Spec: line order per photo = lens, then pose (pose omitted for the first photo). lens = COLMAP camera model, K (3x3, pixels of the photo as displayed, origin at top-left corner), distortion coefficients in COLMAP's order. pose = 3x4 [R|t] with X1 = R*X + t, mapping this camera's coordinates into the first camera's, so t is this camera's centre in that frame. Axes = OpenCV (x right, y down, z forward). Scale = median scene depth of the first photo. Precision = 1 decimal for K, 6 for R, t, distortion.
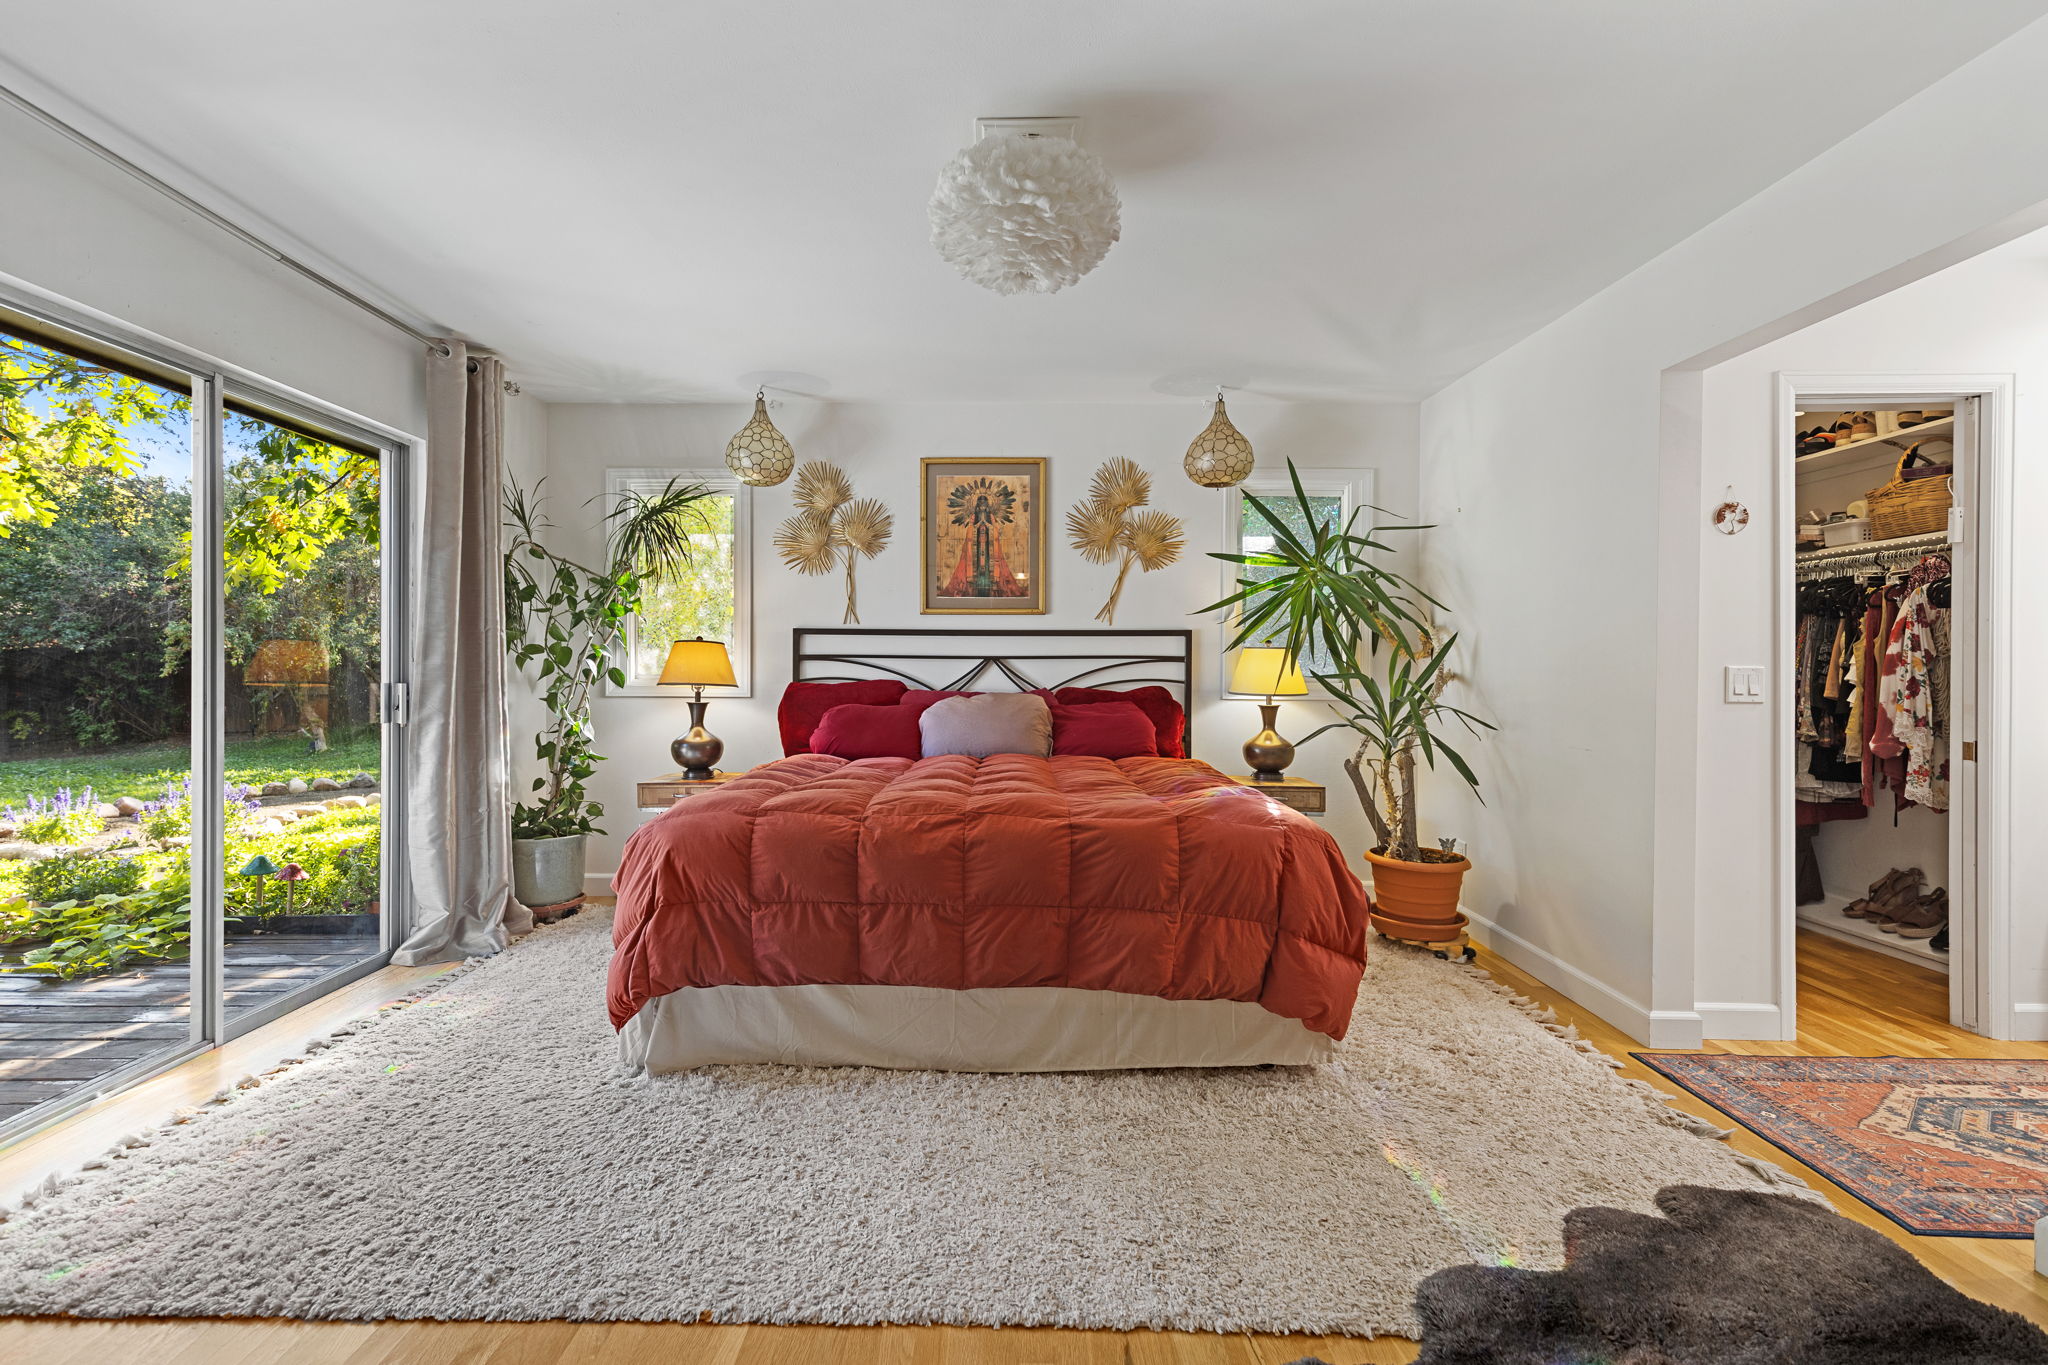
lens RADIAL K [[926.2, 0, 1024.0], [0, 926.2, 682.5], [0, 0, 1]] dist [0.001400, 0.000150]
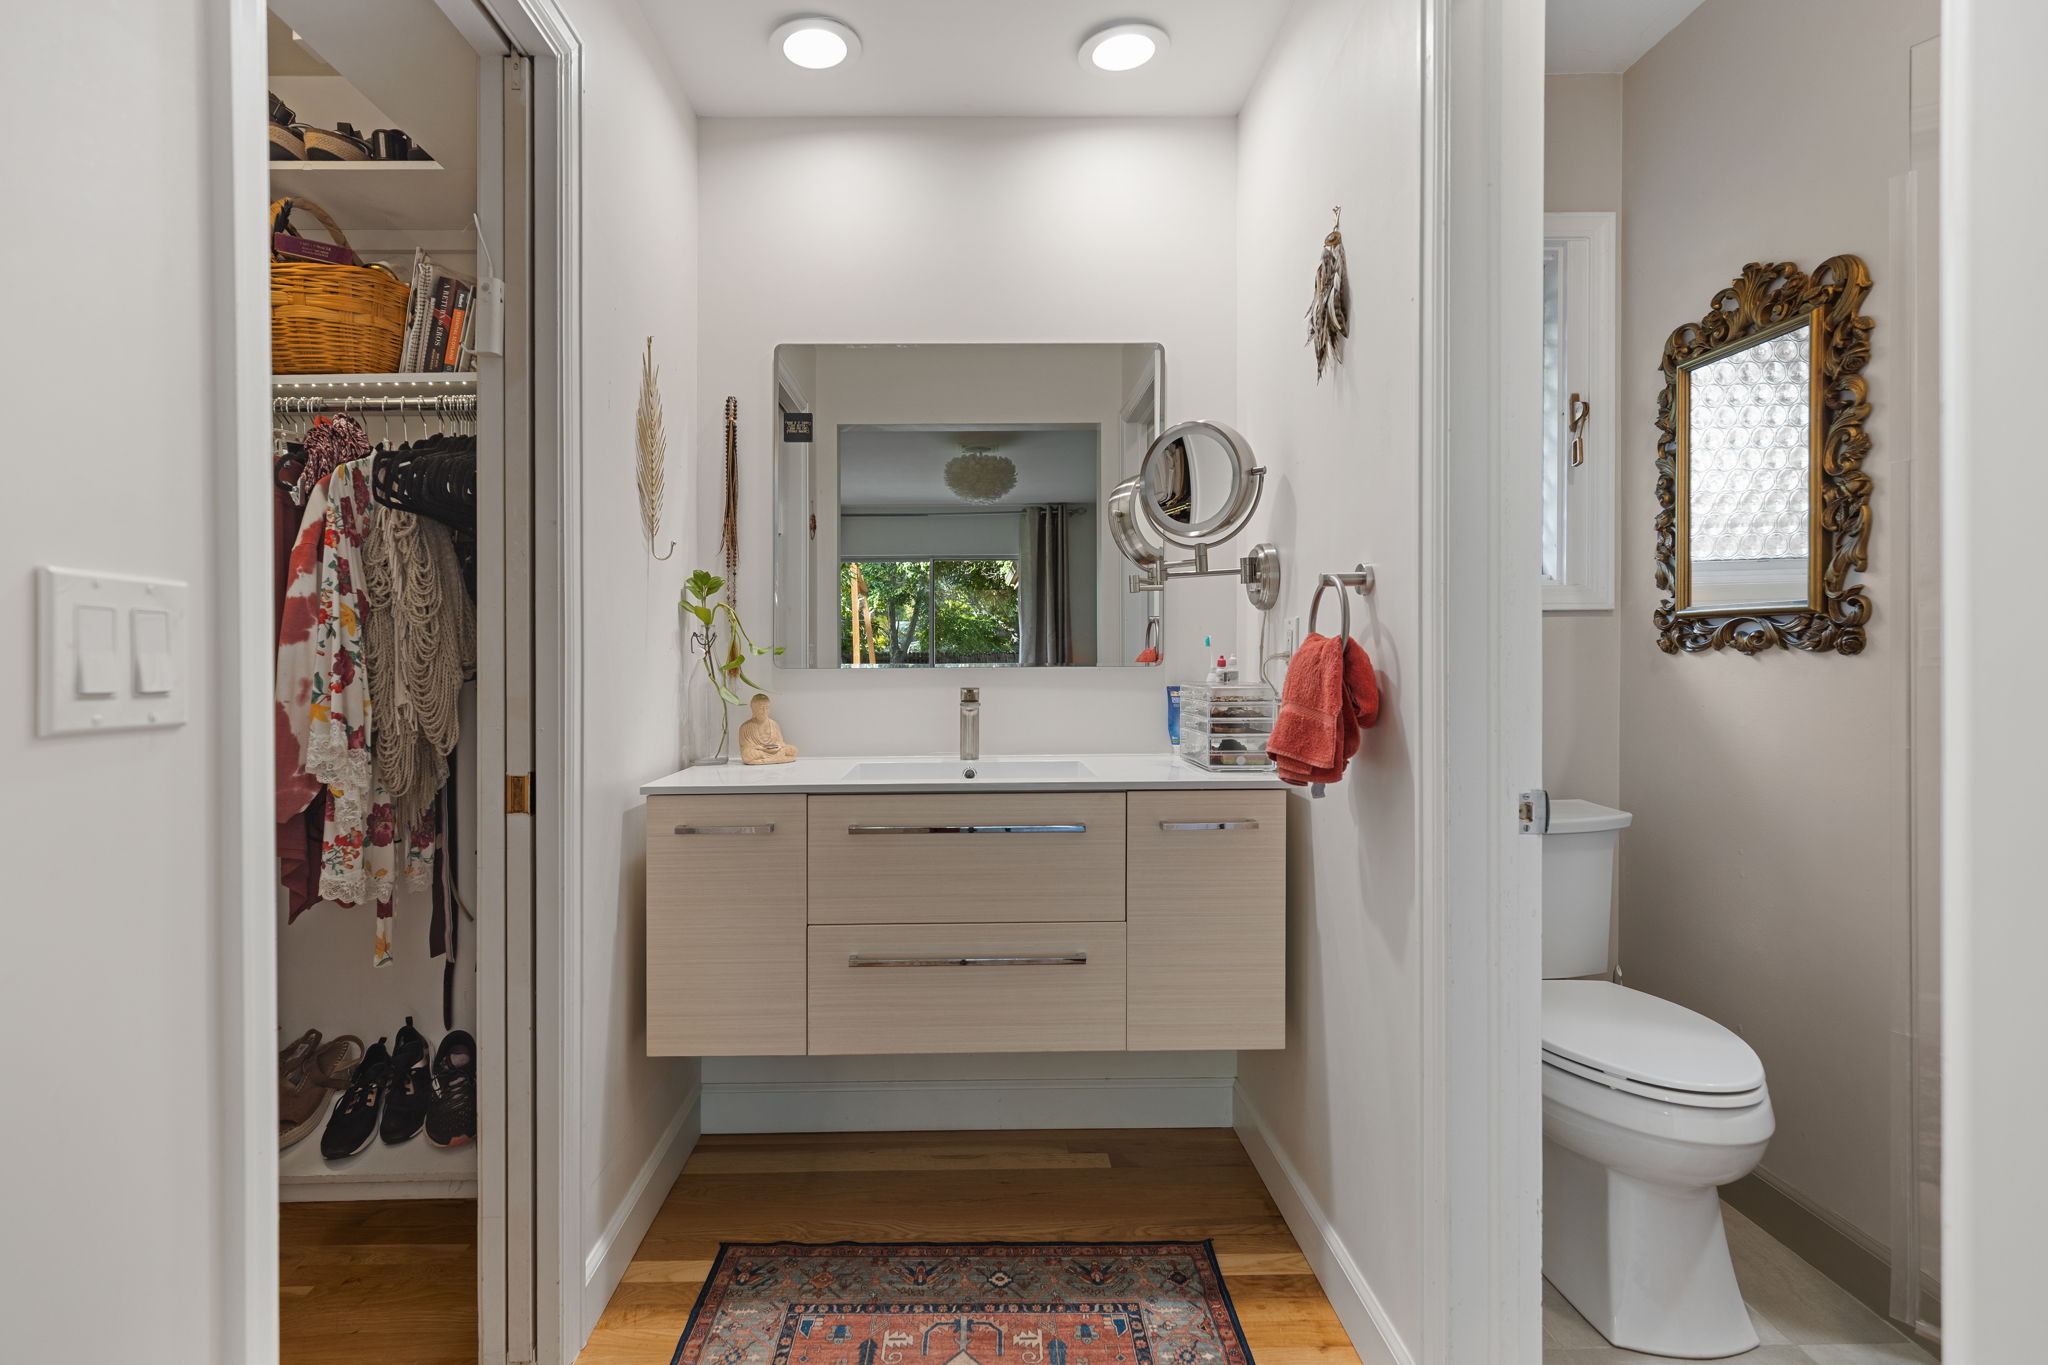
lens RADIAL K [[926.2, 0, 1024.0], [0, 926.2, 682.5], [0, 0, 1]] dist [0.001400, 0.000150]
pose [[-0.062667, -0.013152, 0.997948, 0.453540], [-0.005143, 0.999904, 0.012855, 0.004685], [-0.998021, -0.004327, -0.062729, 0.675686]]
